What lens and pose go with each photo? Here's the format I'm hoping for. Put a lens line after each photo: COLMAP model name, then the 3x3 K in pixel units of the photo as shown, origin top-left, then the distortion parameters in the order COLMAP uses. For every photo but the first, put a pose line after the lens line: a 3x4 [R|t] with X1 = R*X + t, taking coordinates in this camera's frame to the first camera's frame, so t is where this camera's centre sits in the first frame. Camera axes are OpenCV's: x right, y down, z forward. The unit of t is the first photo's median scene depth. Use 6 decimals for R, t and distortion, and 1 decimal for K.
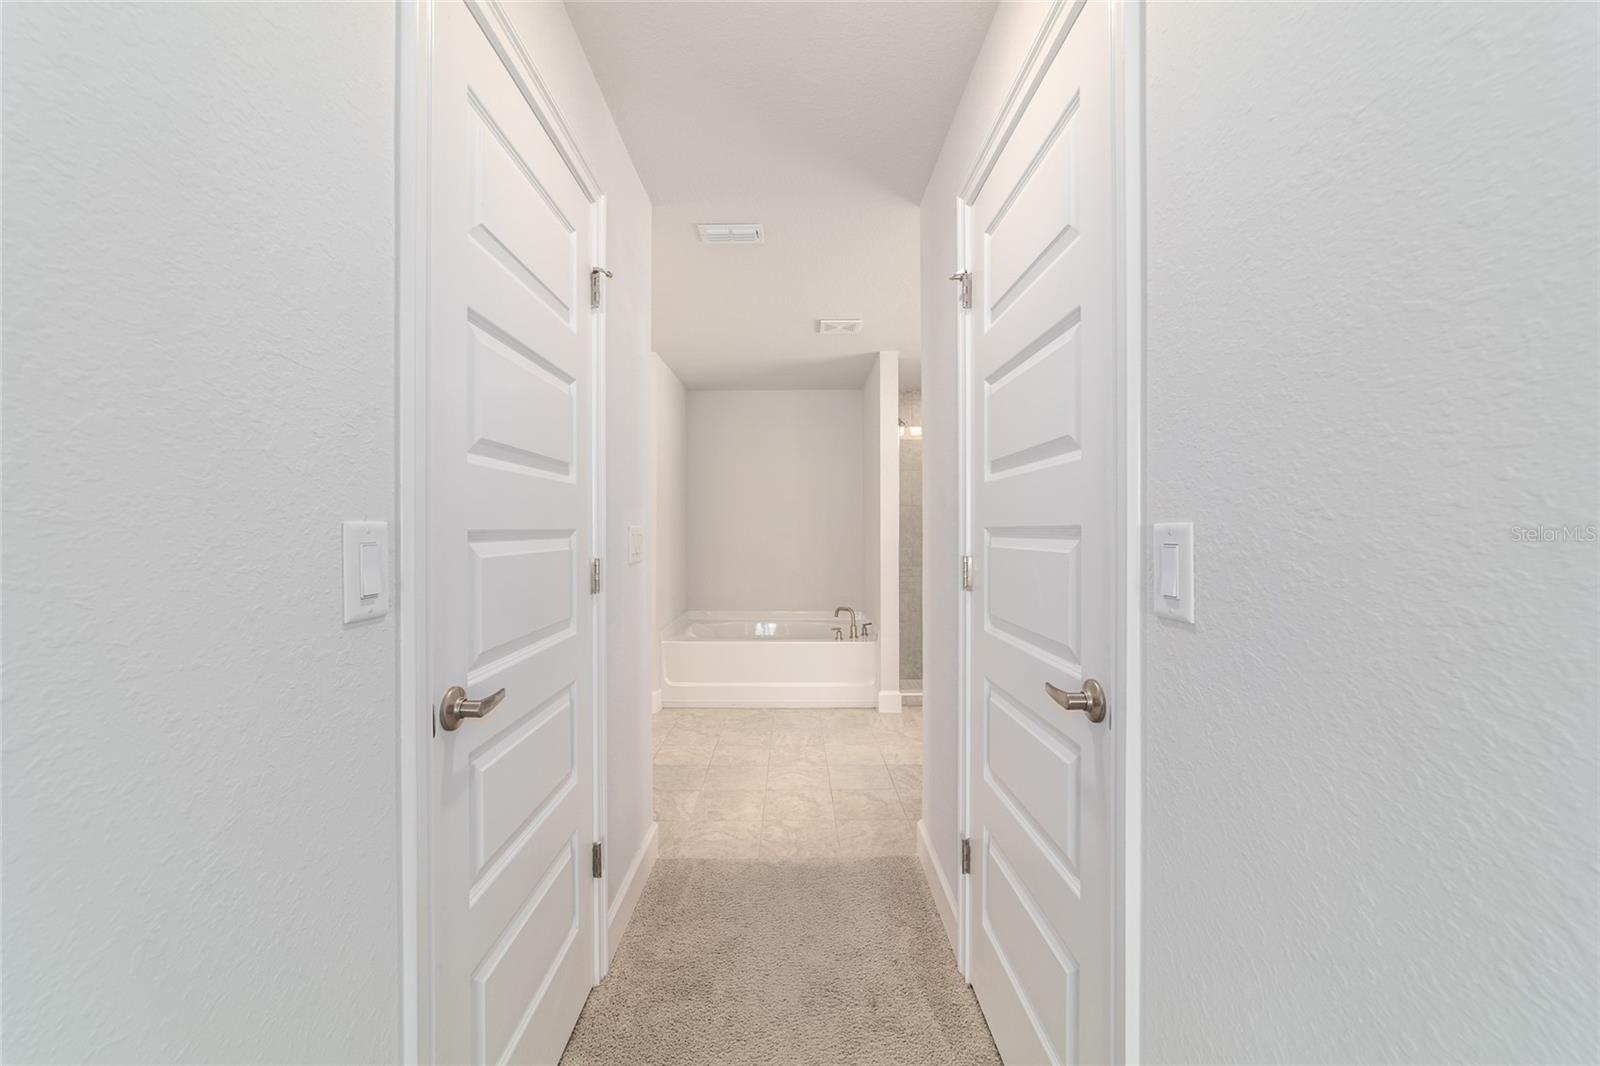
lens RADIAL K [[616.7, 0, 797.9], [0, 616.7, 529.5], [0, 0, 1]] dist [-0.018646, 0.008231]
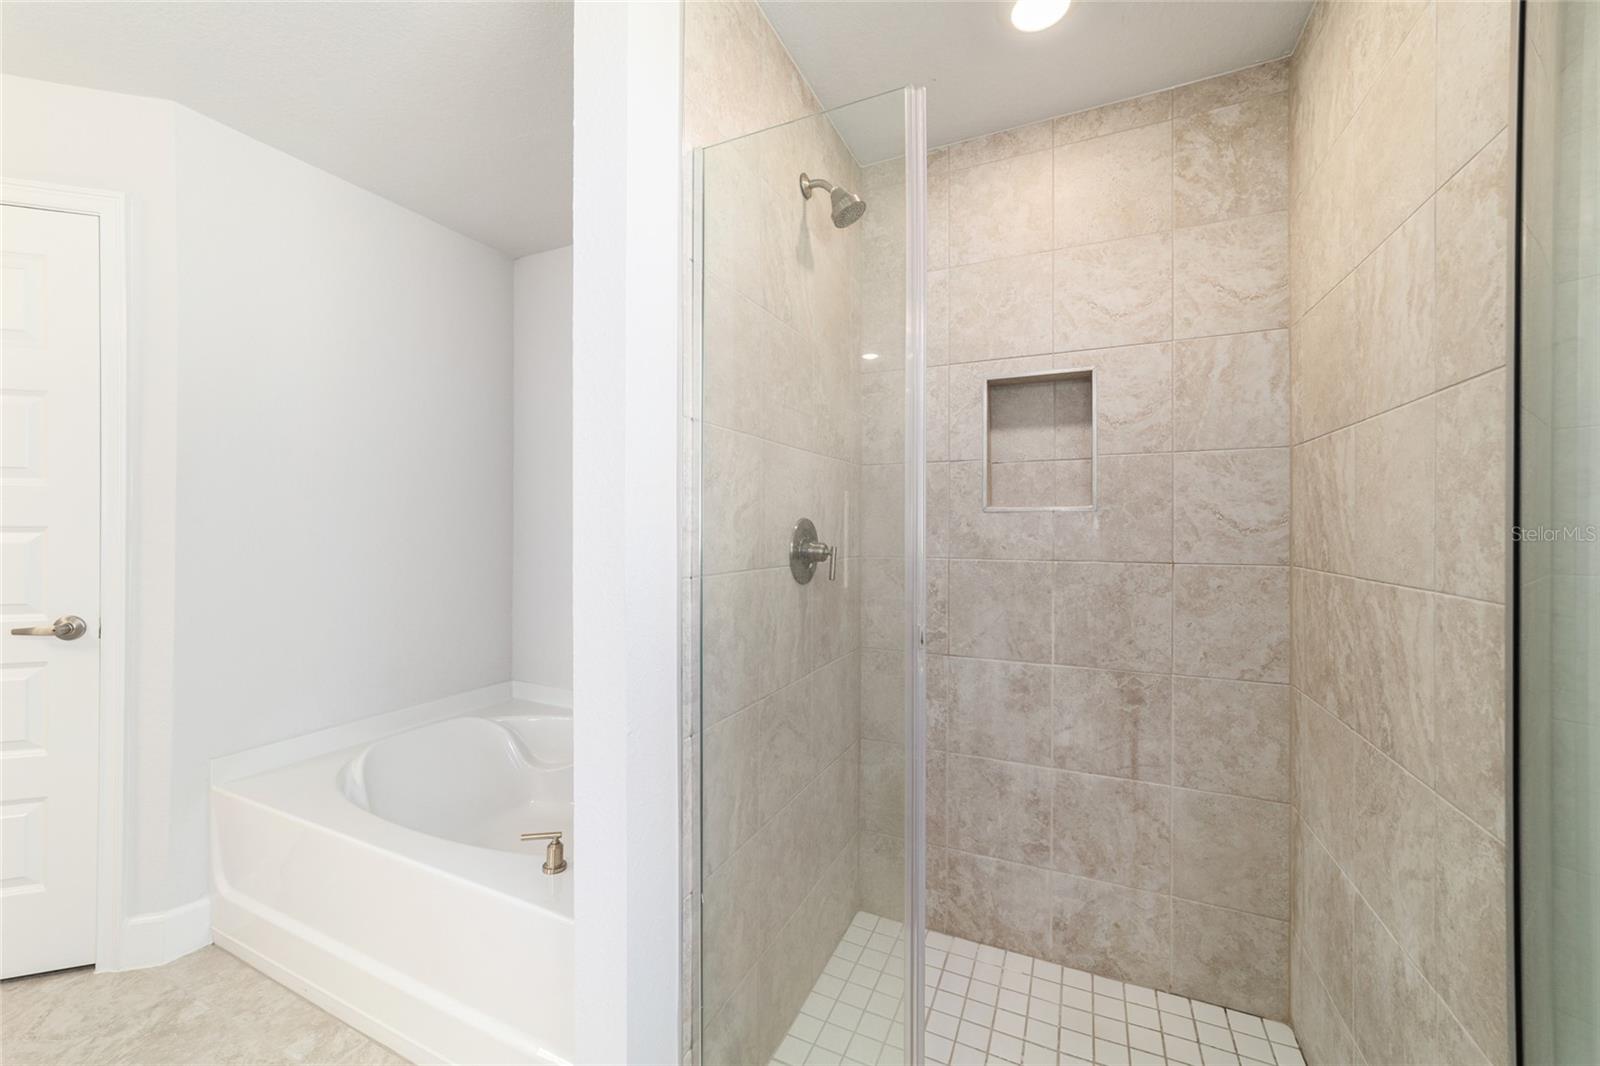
lens RADIAL K [[616.7, 0, 797.9], [0, 616.7, 529.5], [0, 0, 1]] dist [-0.018646, 0.008231]
pose [[0.902852, 0.004256, -0.429931, 0.324369], [-0.000706, 0.999964, 0.008415, -0.001115], [0.429951, -0.007293, 0.902823, 0.788063]]
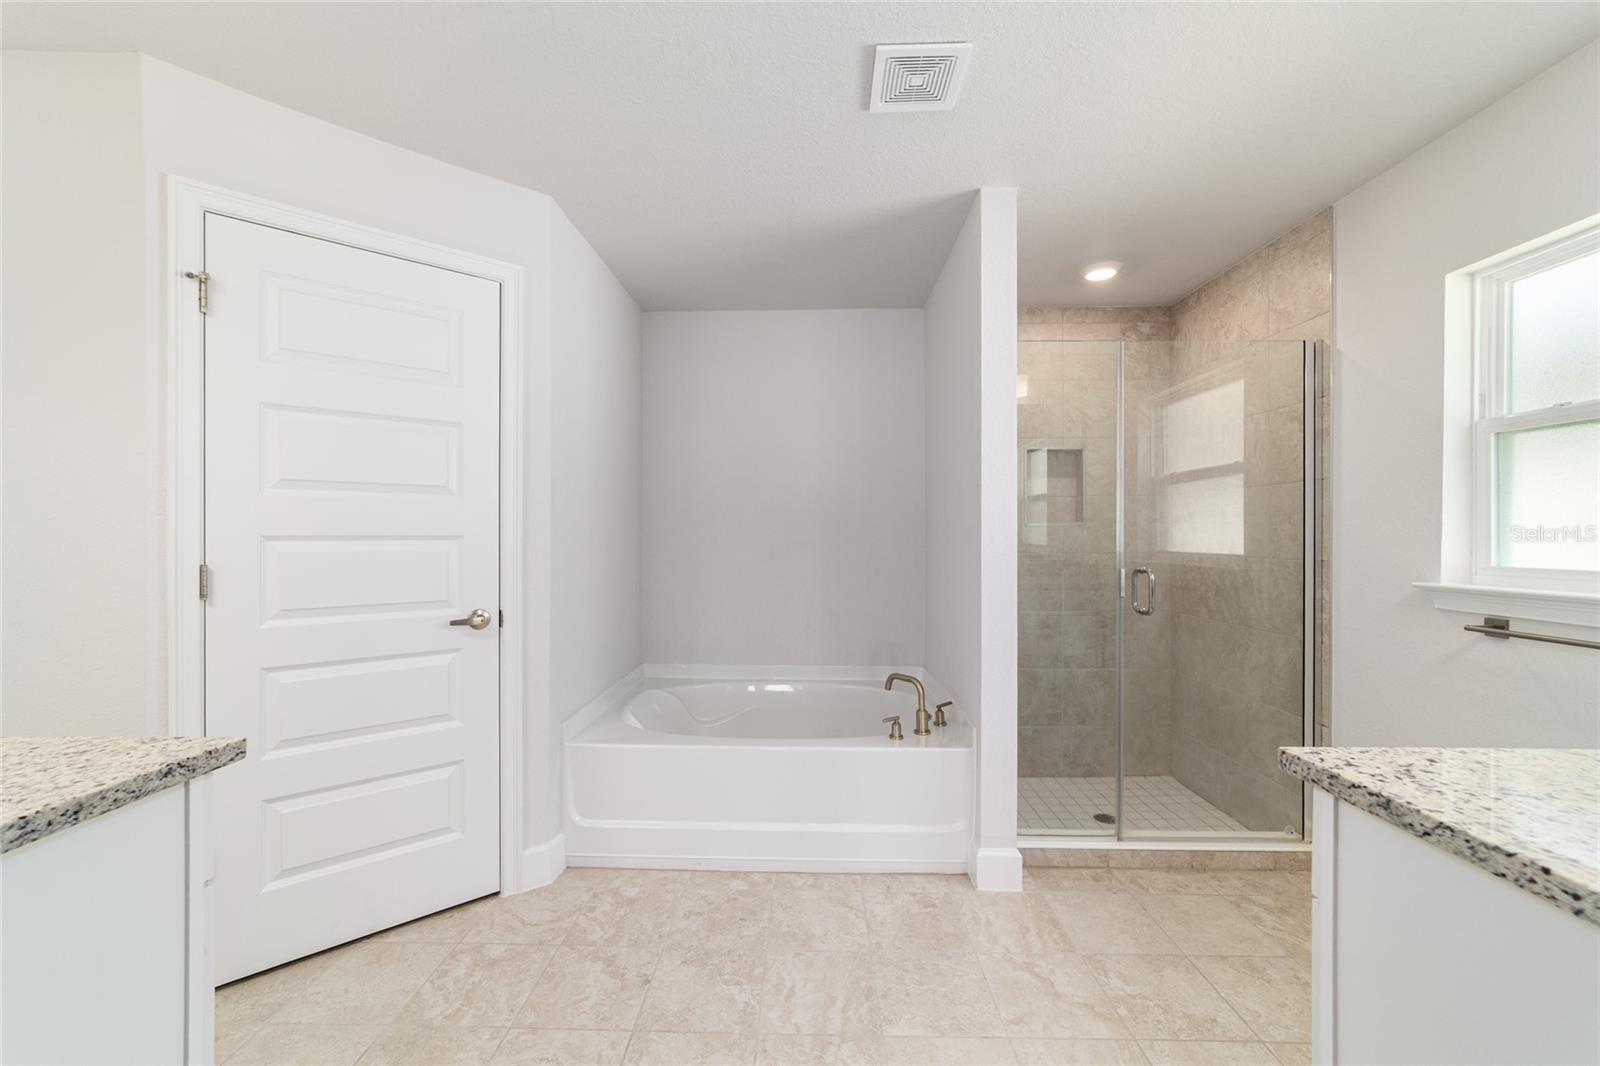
lens RADIAL K [[616.4, 0, 796.0], [0, 616.4, 538.4], [0, 0, 1]] dist [-0.022429, 0.008806]
pose [[0.999352, 0.001111, -0.035977, -0.002067], [-0.000764, 0.999953, 0.009670, -0.001850], [0.035986, -0.009637, 0.999306, 0.474245]]
